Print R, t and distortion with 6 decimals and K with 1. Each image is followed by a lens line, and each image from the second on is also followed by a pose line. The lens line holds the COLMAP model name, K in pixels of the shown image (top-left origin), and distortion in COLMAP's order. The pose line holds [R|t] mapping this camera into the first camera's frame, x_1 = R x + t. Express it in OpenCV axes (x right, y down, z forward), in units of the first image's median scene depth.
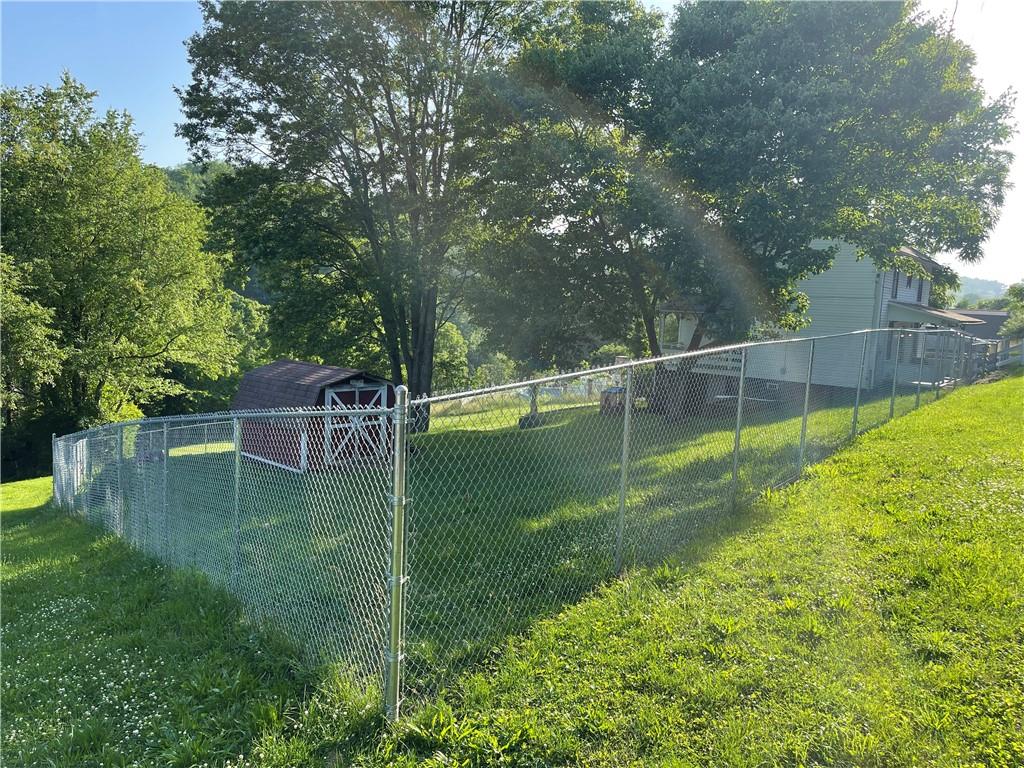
lens RADIAL K [[772.6, 0, 519.5], [0, 772.6, 386.5], [0, 0, 1]] dist [0.076314, -0.102906]
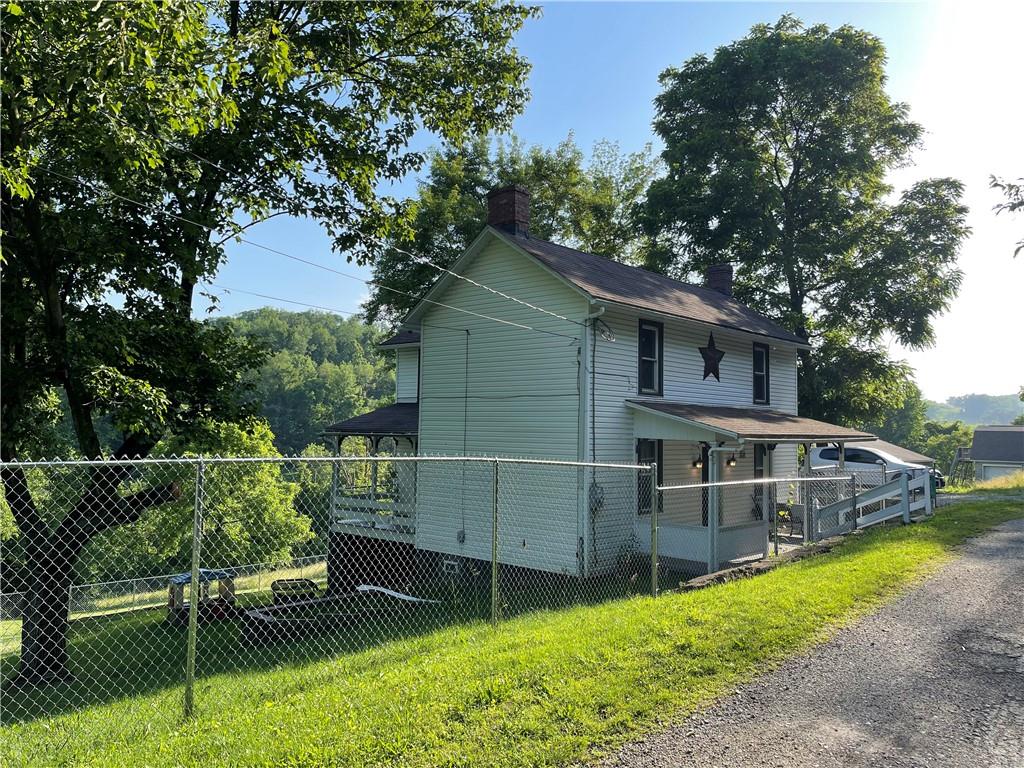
lens RADIAL K [[772.6, 0, 519.5], [0, 772.6, 386.5], [0, 0, 1]] dist [0.076314, -0.102906]
pose [[0.995964, -0.032496, -0.083669, 0.295773], [0.018383, 0.986252, -0.164224, -0.023100], [0.087855, 0.162023, 0.982868, 0.325401]]
